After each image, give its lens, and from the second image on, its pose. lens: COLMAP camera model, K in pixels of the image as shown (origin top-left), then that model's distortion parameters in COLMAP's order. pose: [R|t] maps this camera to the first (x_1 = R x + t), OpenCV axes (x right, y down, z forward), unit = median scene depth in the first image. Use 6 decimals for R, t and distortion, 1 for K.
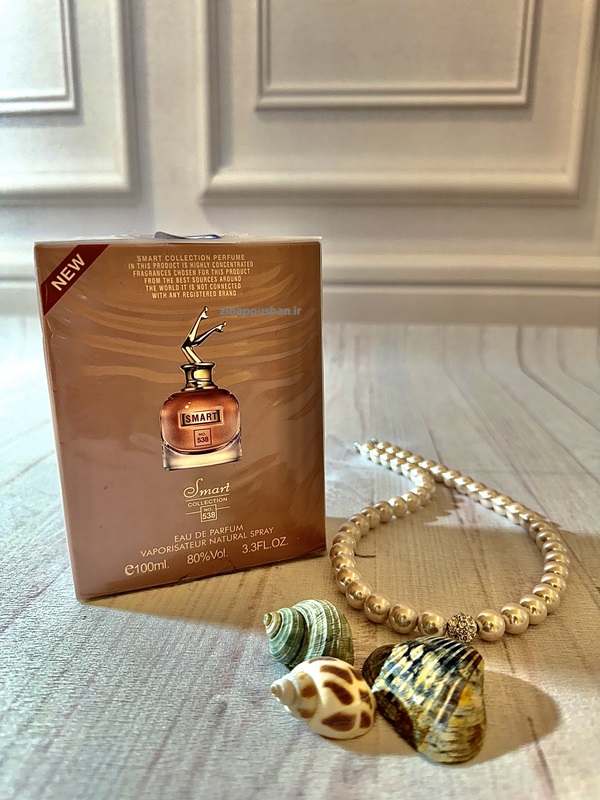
lens RADIAL K [[616.4, 0, 293.4], [0, 616.4, 408.5], [0, 0, 1]] dist [-0.036531, 0.007986]
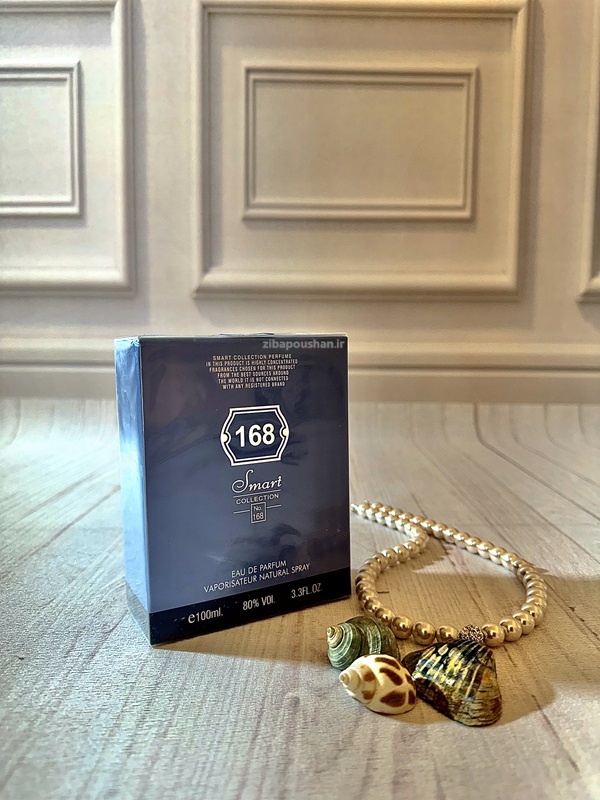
lens RADIAL K [[616.4, 0, 297.4], [0, 616.4, 393.9], [0, 0, 1]] dist [-0.036531, 0.007986]
pose [[0.996144, -0.004878, 0.087593, -0.187226], [0.018451, 0.987769, -0.154828, 0.051981], [-0.085766, 0.155847, 0.984051, -0.283470]]
